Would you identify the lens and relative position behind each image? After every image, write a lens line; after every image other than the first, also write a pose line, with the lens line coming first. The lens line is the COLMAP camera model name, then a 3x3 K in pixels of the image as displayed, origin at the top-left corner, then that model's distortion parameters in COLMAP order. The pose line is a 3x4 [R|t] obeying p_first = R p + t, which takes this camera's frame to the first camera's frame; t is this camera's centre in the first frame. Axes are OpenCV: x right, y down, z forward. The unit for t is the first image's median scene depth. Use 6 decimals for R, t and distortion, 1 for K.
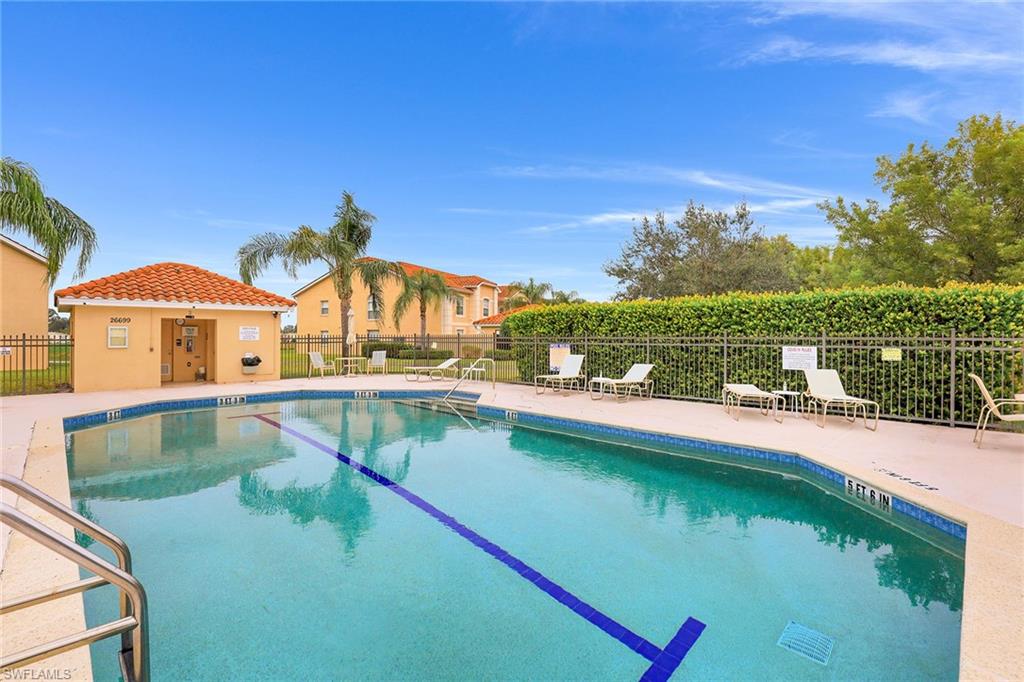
lens RADIAL K [[478.1, 0, 512.0], [0, 478.1, 341.0], [0, 0, 1]] dist [-0.001487, -0.000133]
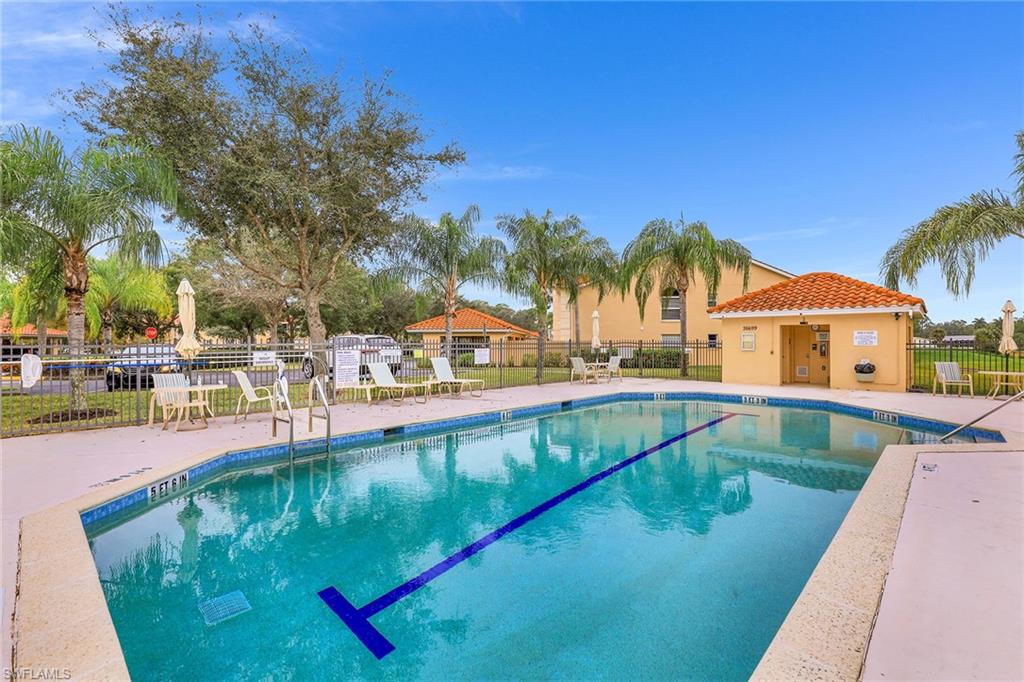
lens RADIAL K [[485.3, 0, 525.7], [0, 485.3, 339.1], [0, 0, 1]] dist [-0.000684, 0.000311]
pose [[0.075193, -0.002465, -0.997166, 0.367813], [-0.009284, 0.999952, -0.003172, -0.005359], [0.997126, 0.009496, 0.075167, 0.300466]]
